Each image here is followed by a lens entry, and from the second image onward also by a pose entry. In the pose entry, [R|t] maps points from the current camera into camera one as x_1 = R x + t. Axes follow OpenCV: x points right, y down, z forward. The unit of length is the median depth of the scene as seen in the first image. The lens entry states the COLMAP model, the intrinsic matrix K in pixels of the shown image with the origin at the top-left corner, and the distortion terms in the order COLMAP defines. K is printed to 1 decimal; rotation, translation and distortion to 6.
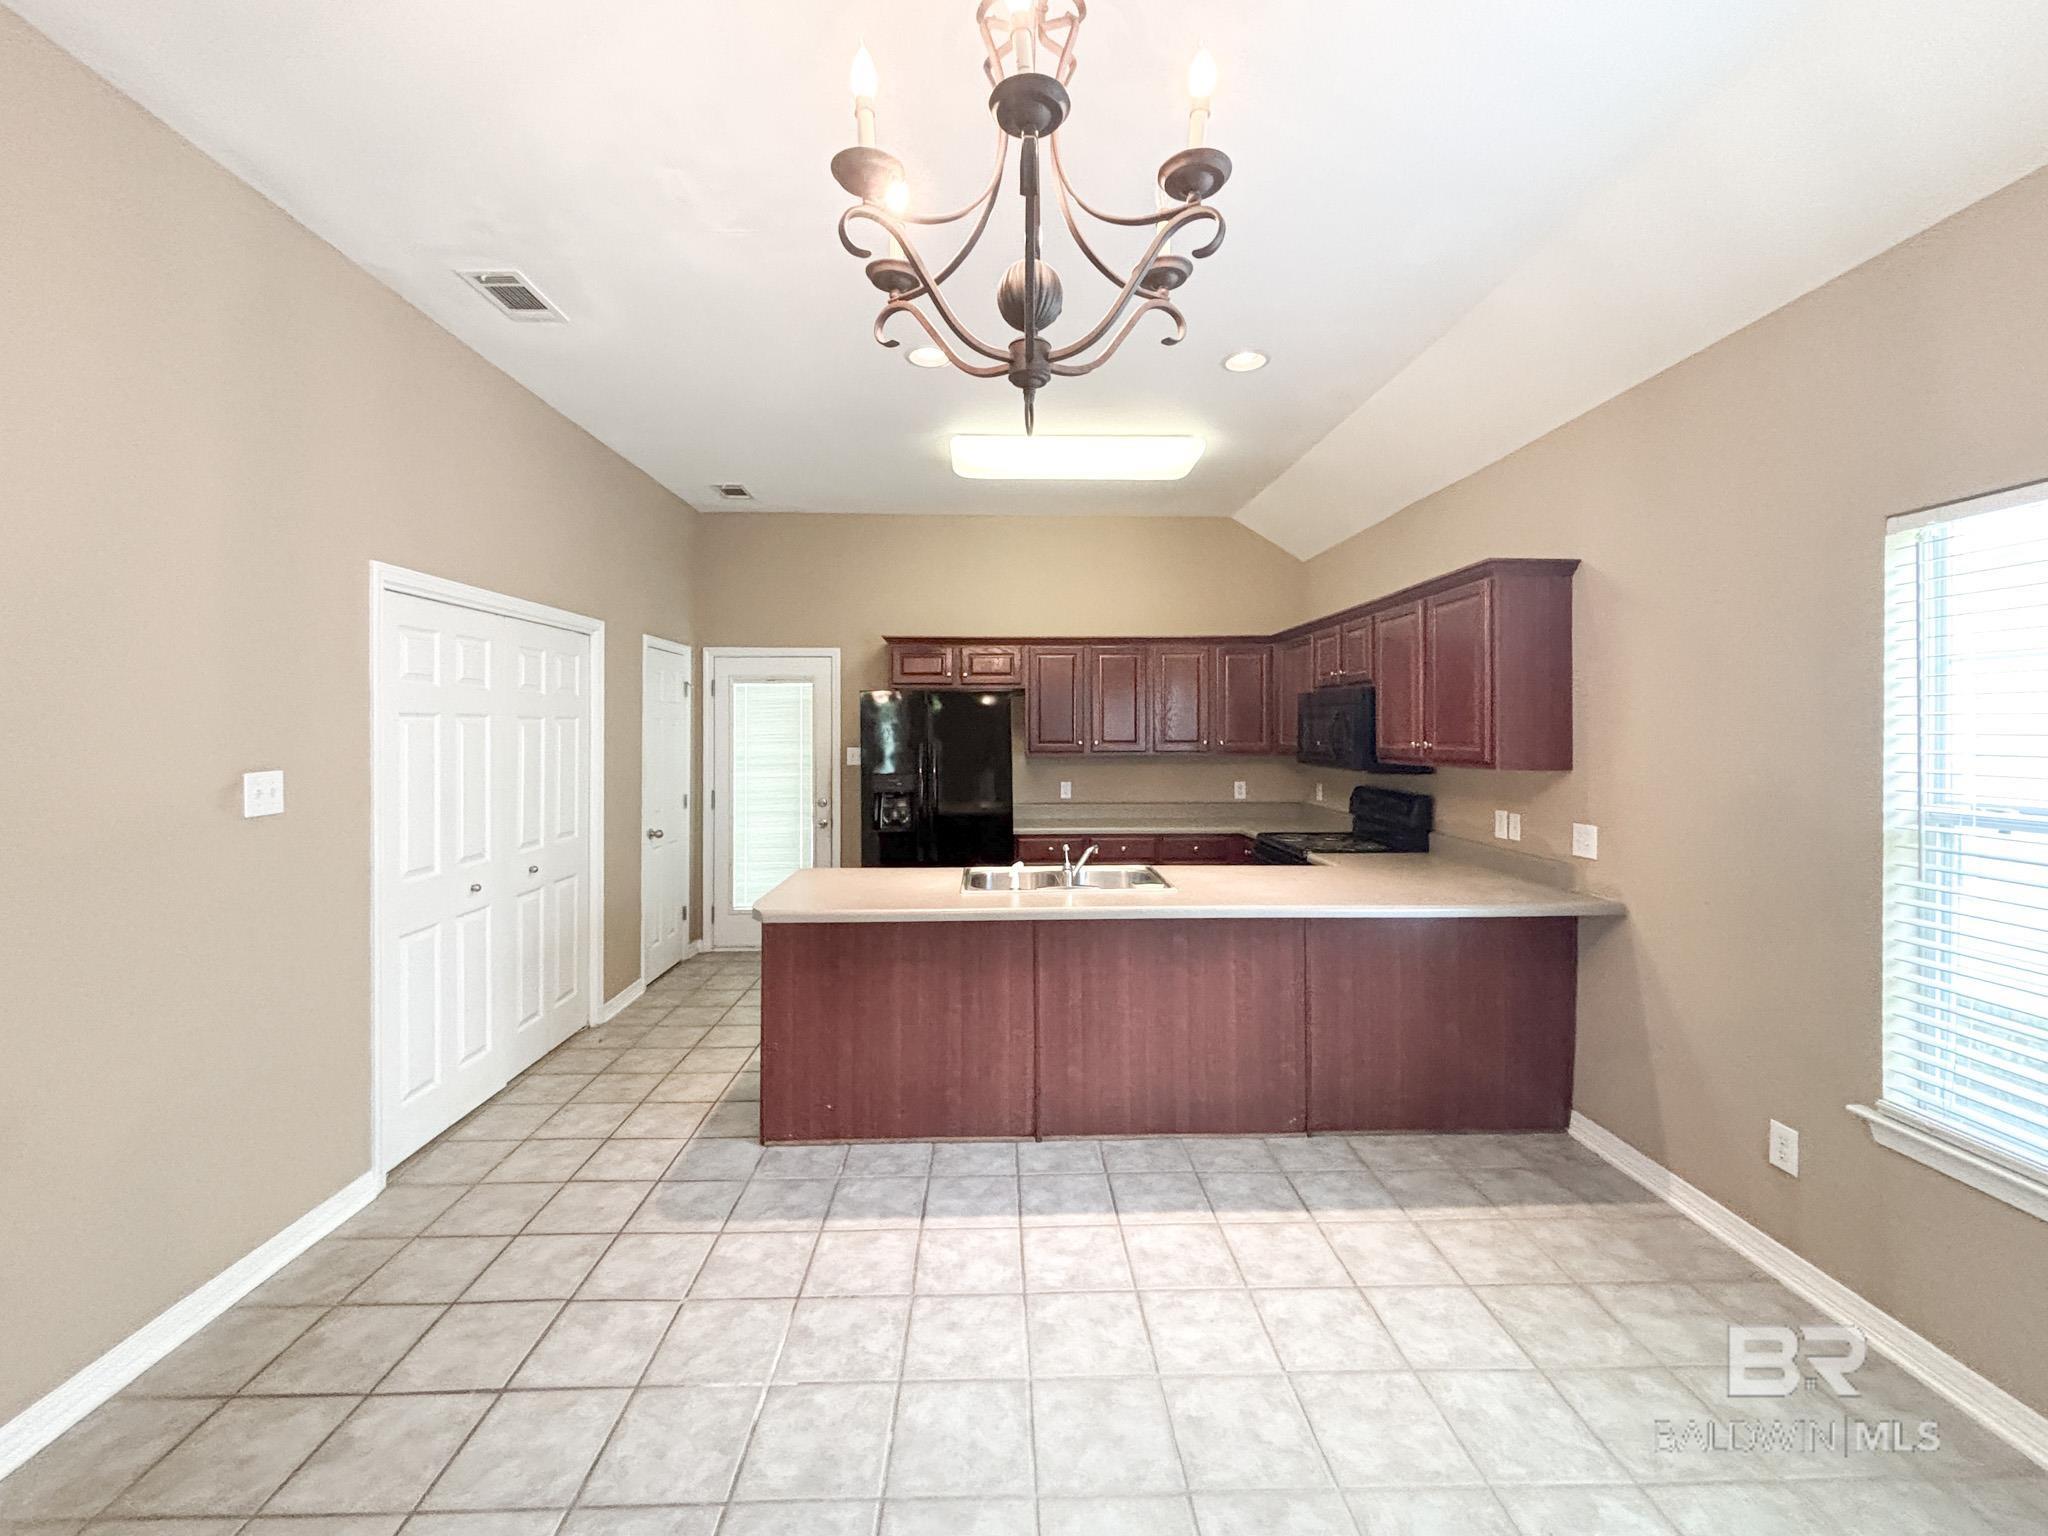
lens RADIAL K [[850.9, 0, 997.2], [0, 850.9, 715.9], [0, 0, 1]] dist [0.003595, 0.000736]
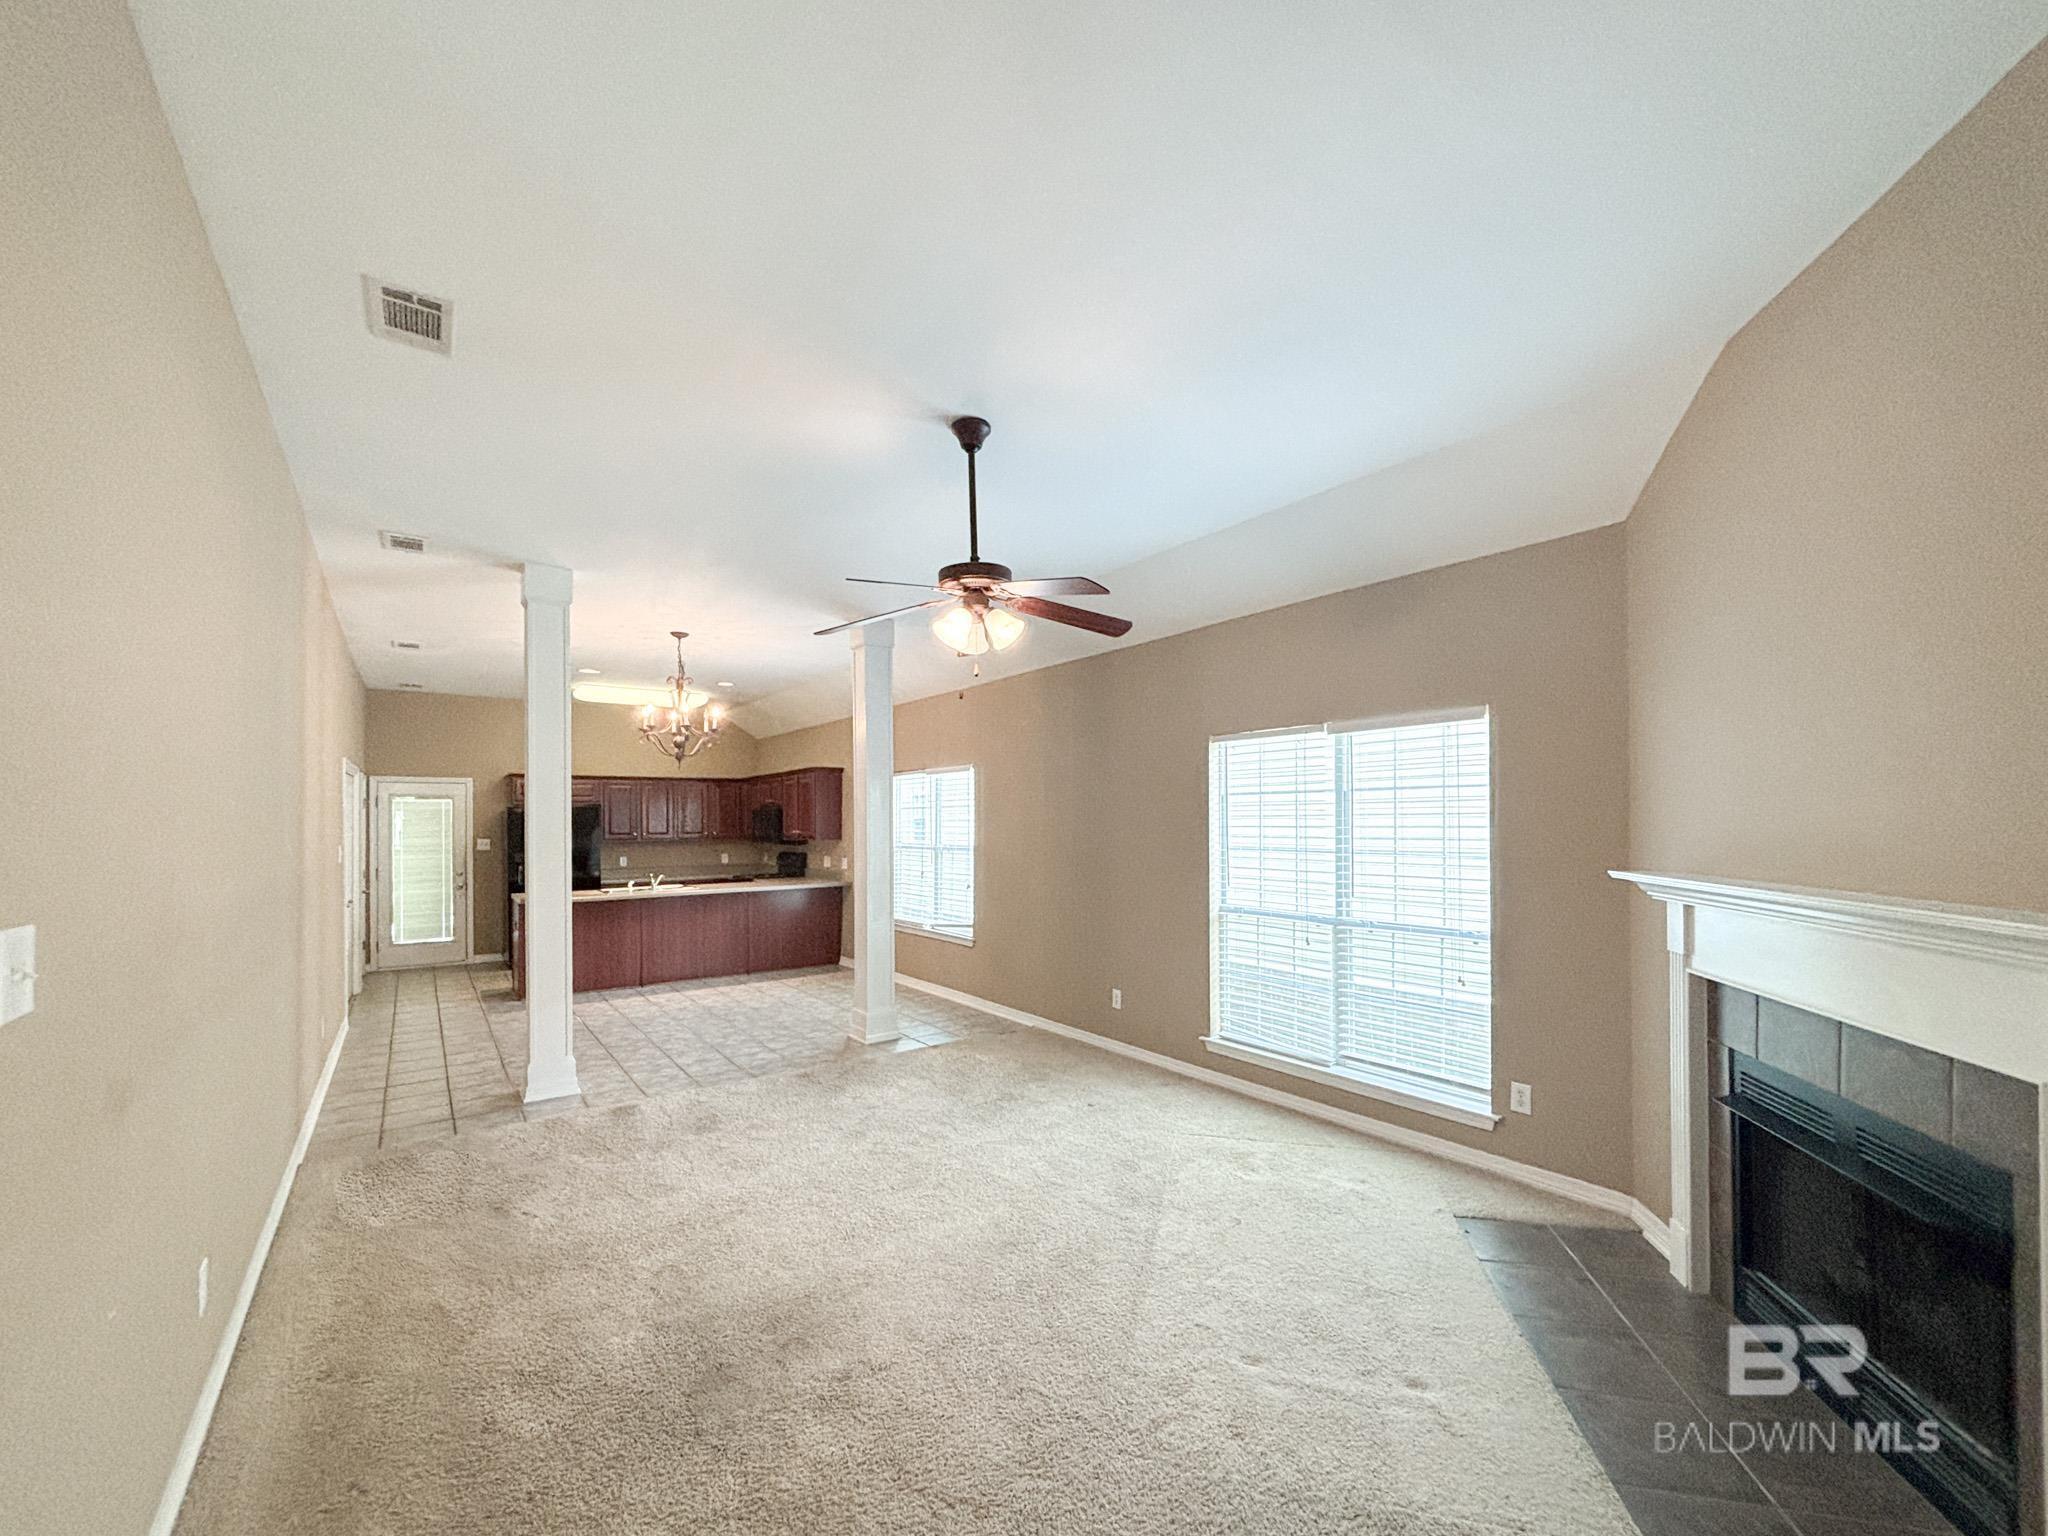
lens RADIAL K [[850.9, 0, 1032.3], [0, 850.9, 815.3], [0, 0, 1]] dist [0.003595, 0.000736]
pose [[0.814877, -0.000193, 0.579634, -0.338064], [-0.002016, 0.999993, 0.003167, -0.020620], [-0.579631, -0.003750, 0.814870, -1.238919]]
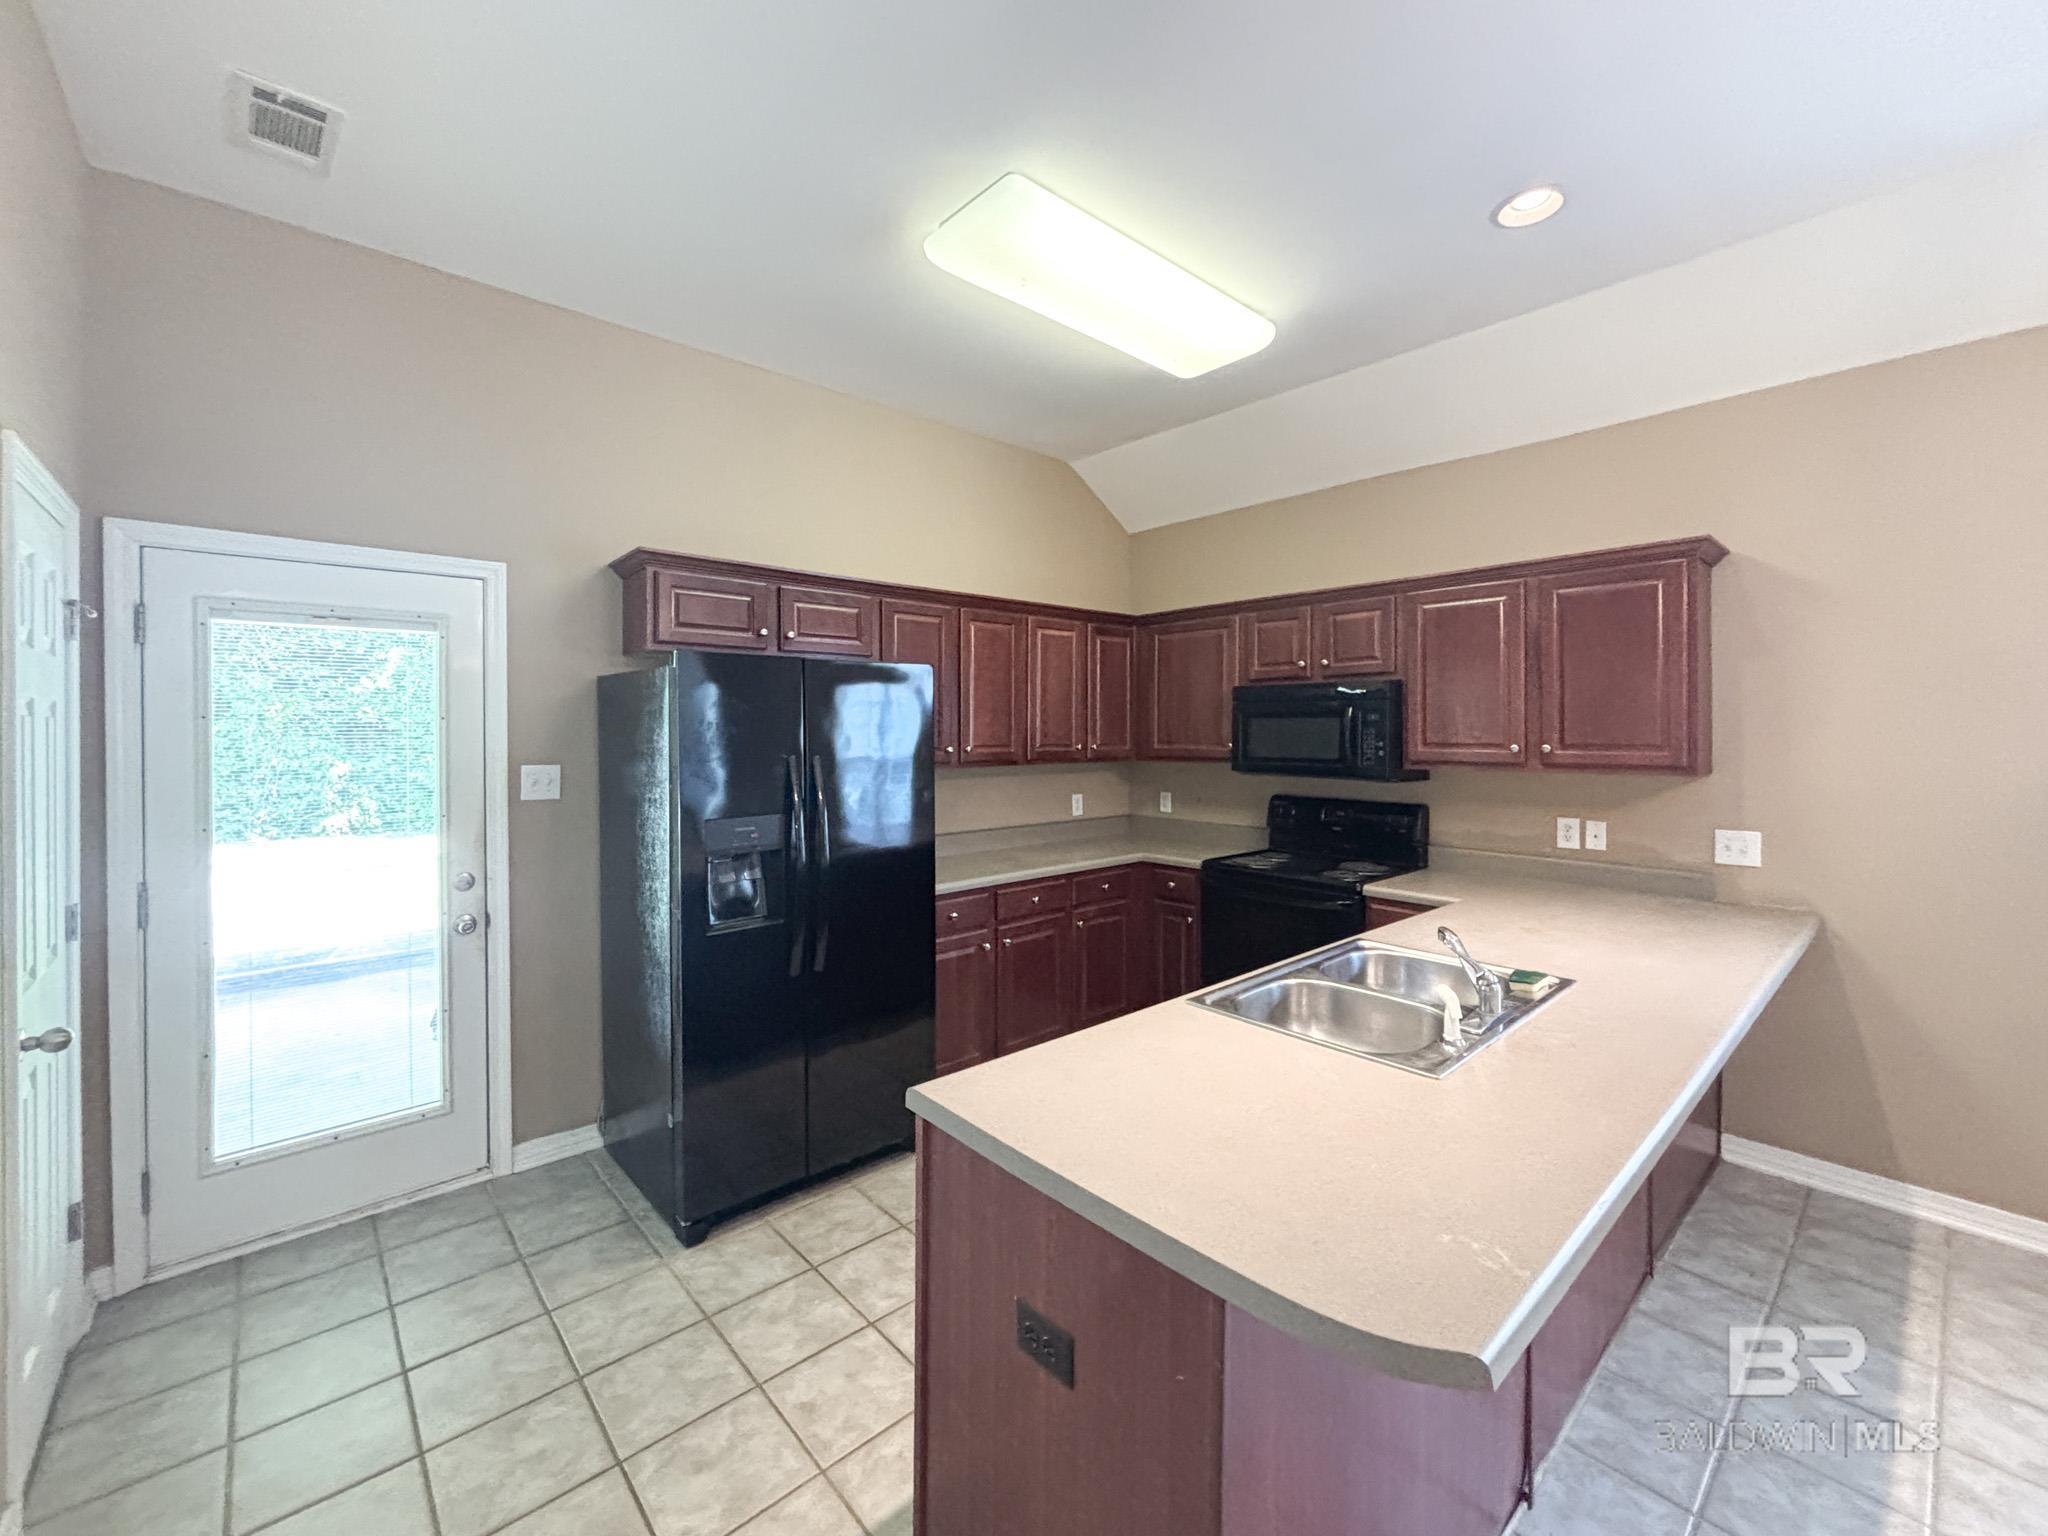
lens RADIAL K [[850.9, 0, 1039.9], [0, 850.9, 738.6], [0, 0, 1]] dist [0.003595, 0.000736]
pose [[0.754772, -0.006433, 0.655956, -0.361877], [-0.011446, 0.999671, 0.022974, 0.008139], [-0.655888, -0.024848, 0.754449, 0.554112]]
